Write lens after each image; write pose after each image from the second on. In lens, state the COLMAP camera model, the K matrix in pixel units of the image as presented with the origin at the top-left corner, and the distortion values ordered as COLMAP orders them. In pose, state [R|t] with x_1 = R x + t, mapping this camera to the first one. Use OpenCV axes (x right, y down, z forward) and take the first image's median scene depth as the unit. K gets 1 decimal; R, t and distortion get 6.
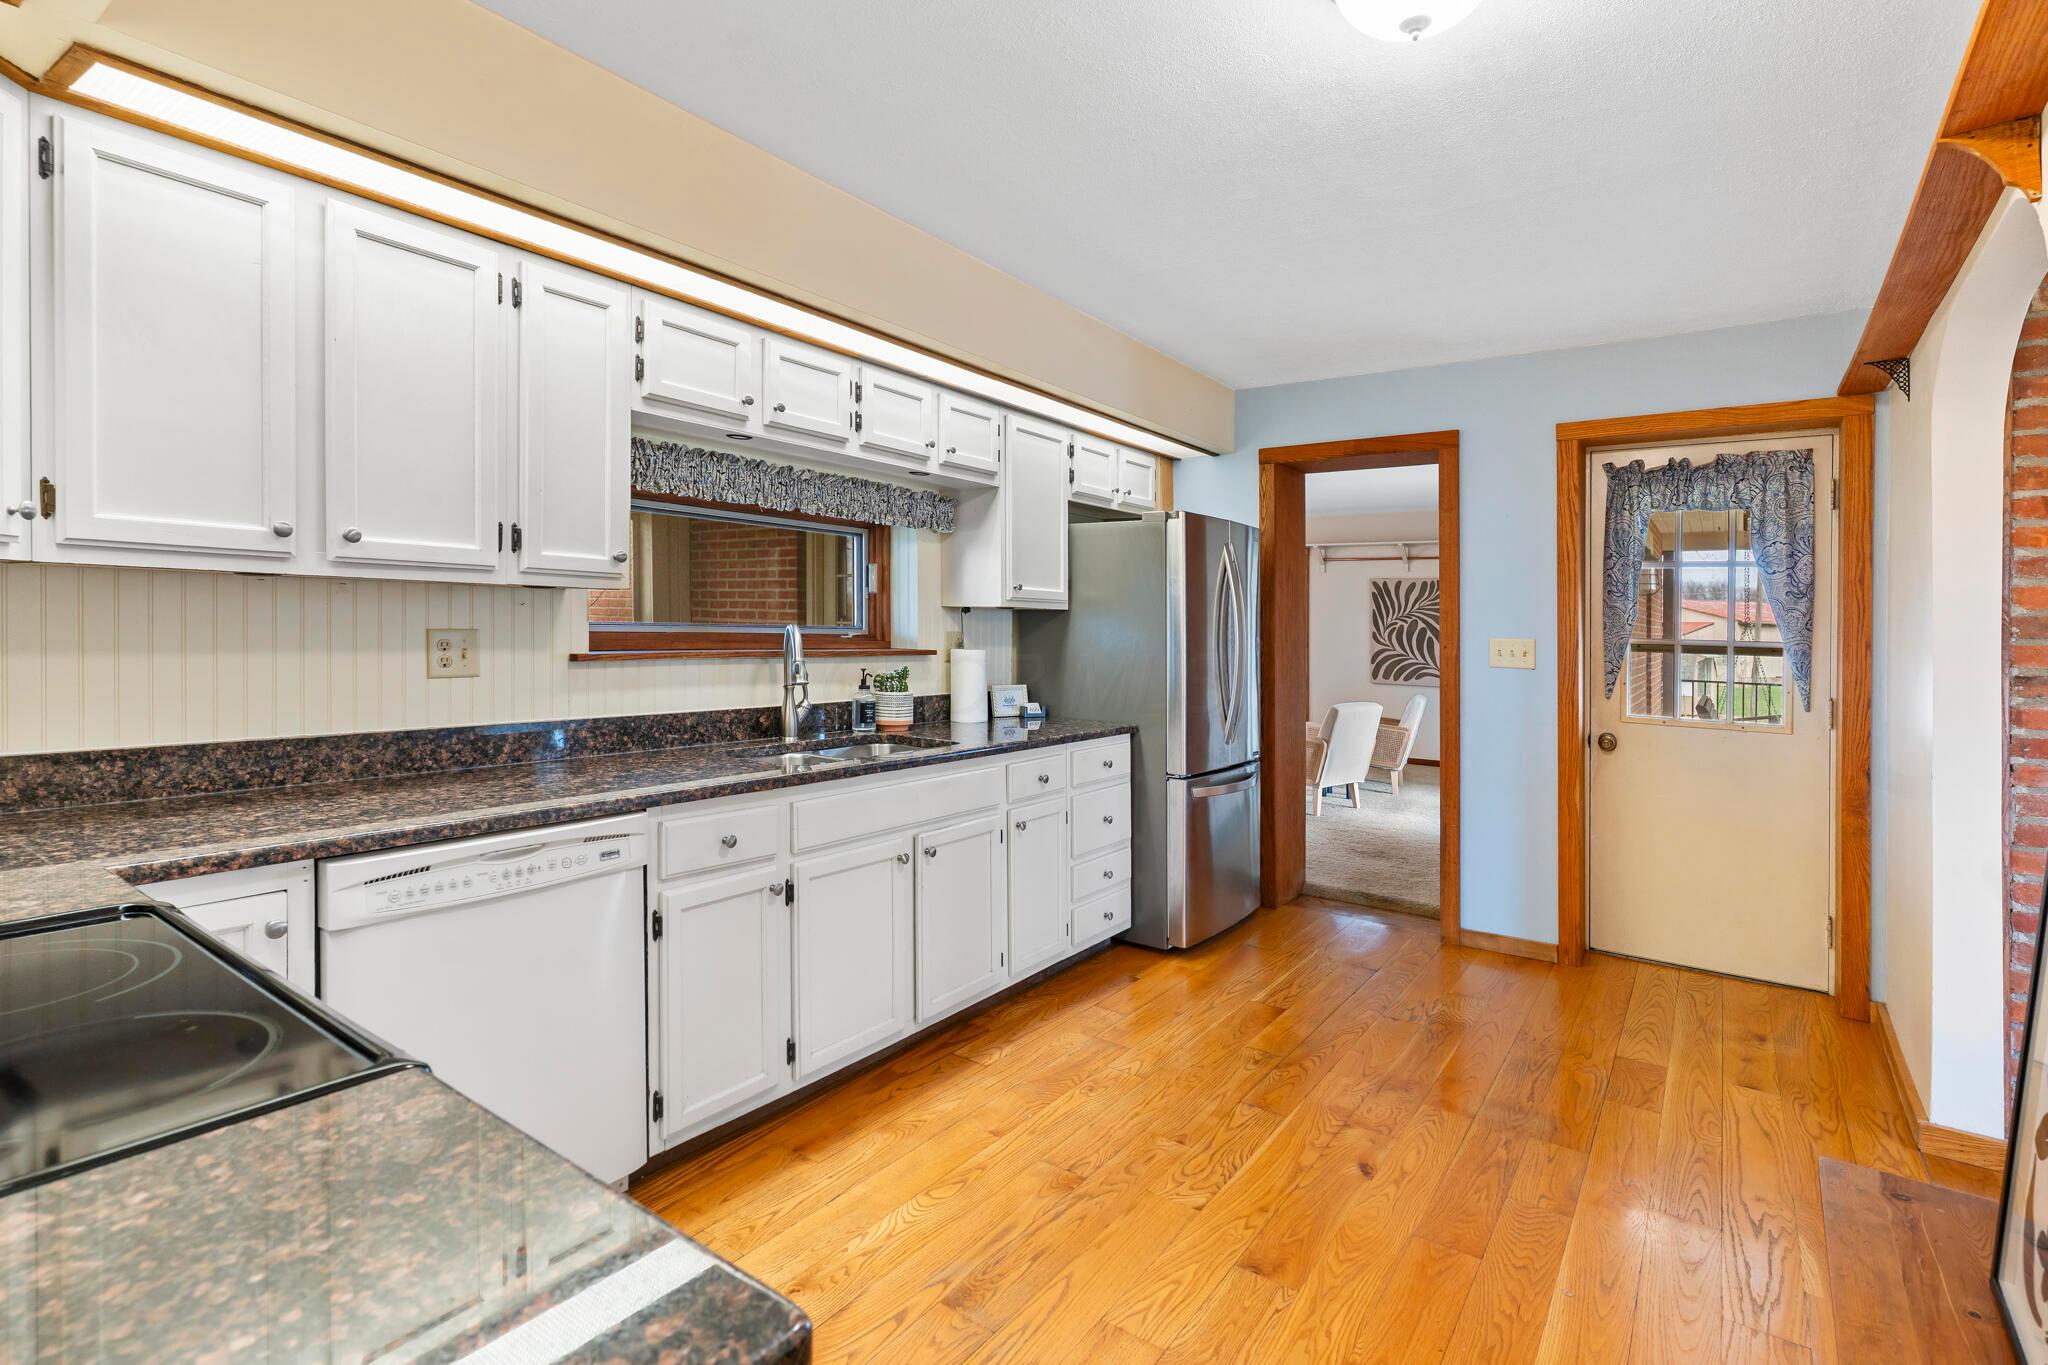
lens RADIAL K [[959.9, 0, 1050.5], [0, 959.9, 594.6], [0, 0, 1]] dist [0.000108, 0.000104]
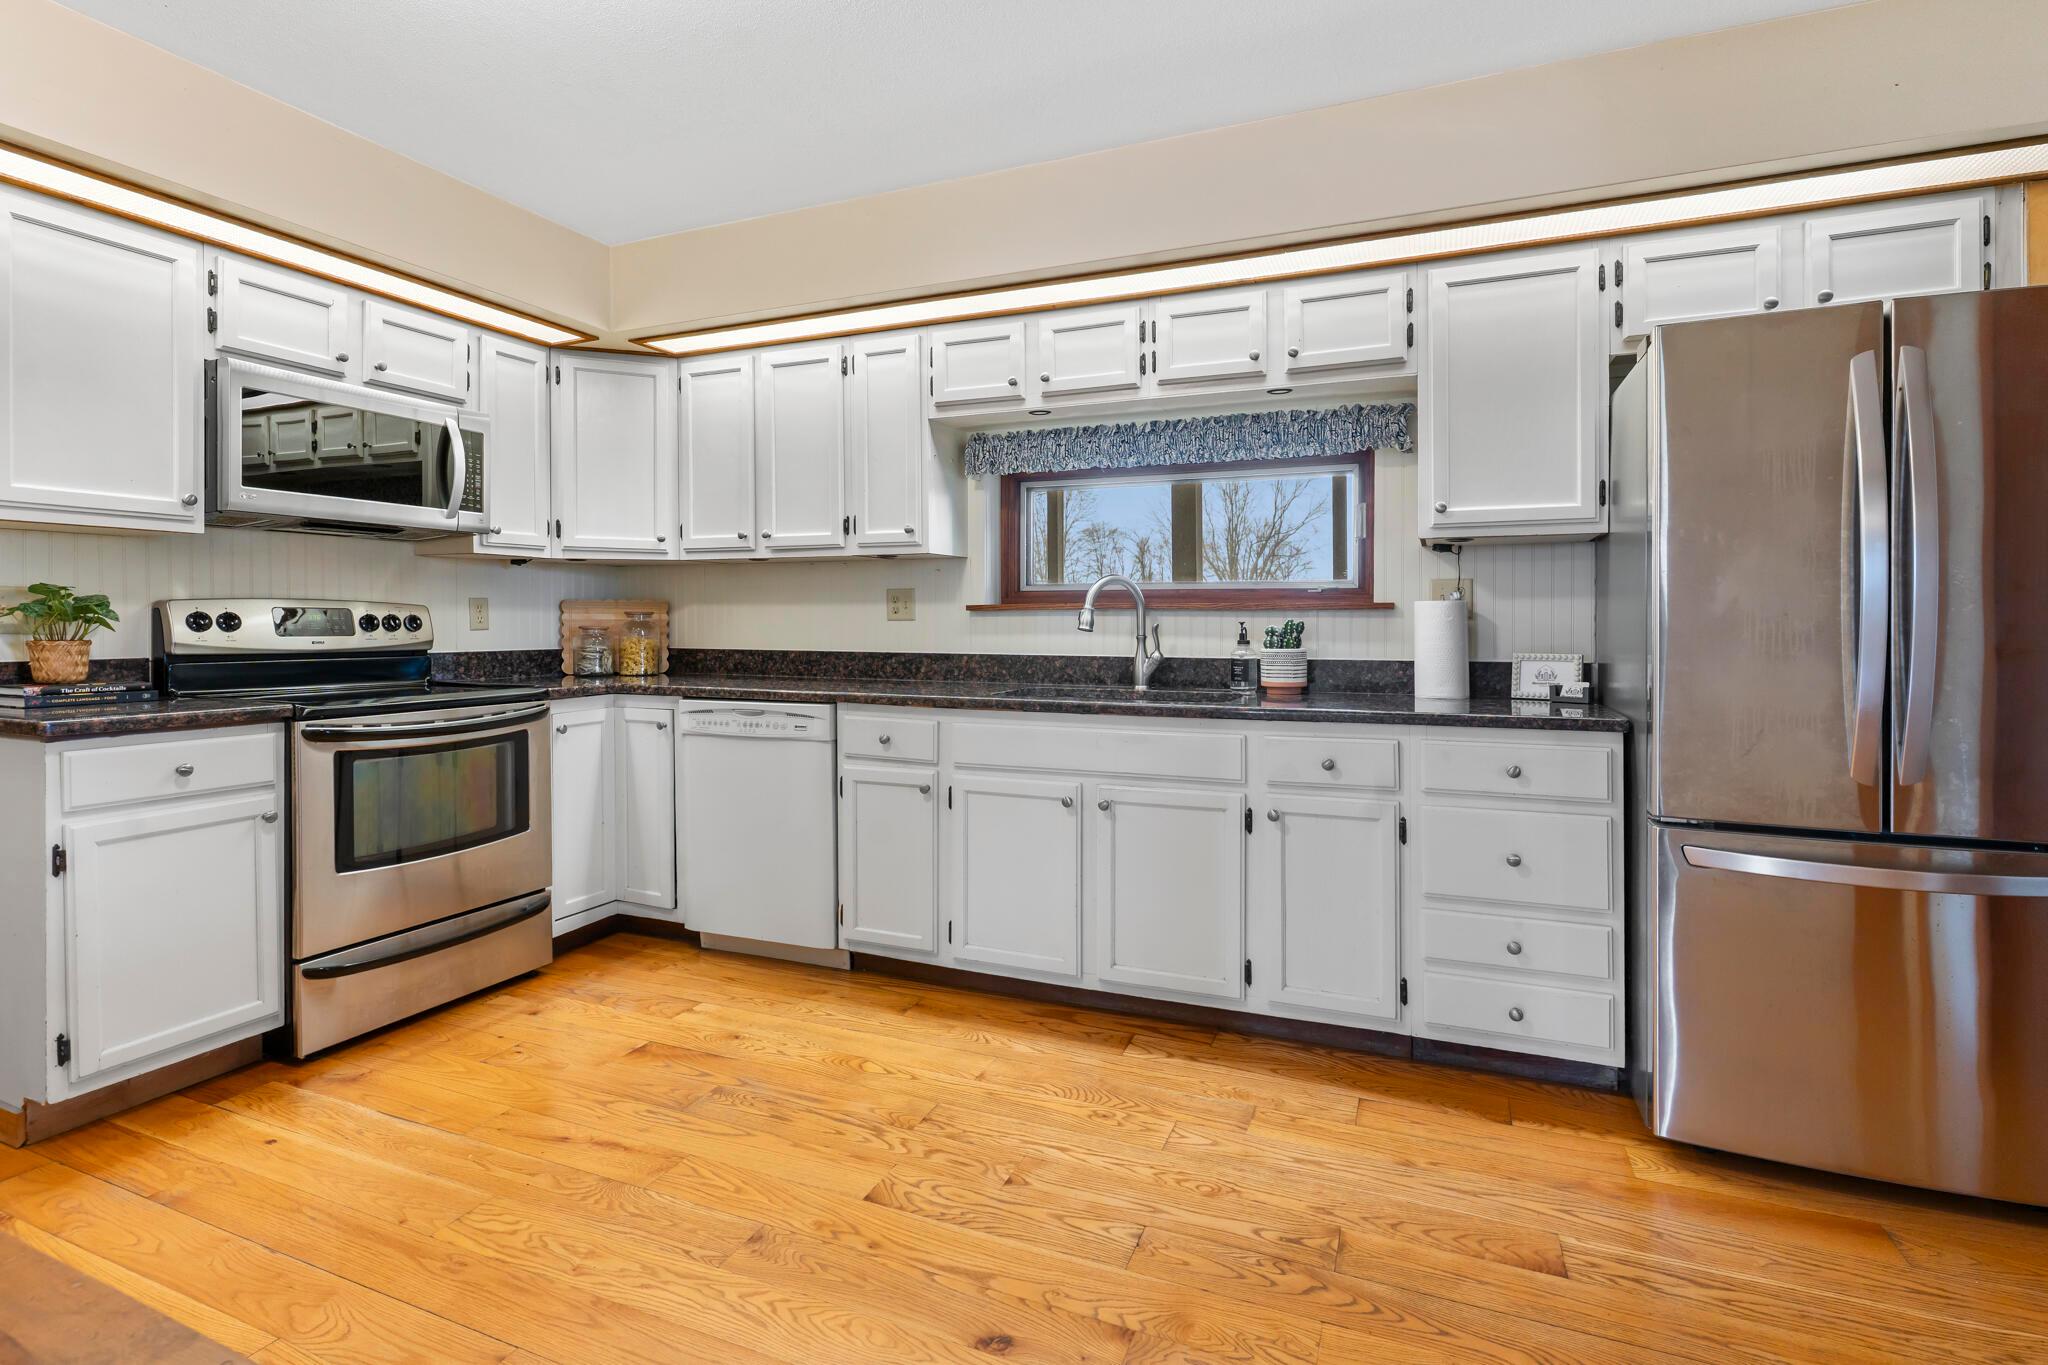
lens RADIAL K [[976.7, 0, 1018.7], [0, 976.7, 615.2], [0, 0, 1]] dist [-0.000088, 0.000024]
pose [[0.221504, -0.025332, -0.974830, 0.807148], [0.037075, 0.999159, -0.017540, 0.096745], [0.974454, -0.032257, 0.222257, 0.720981]]
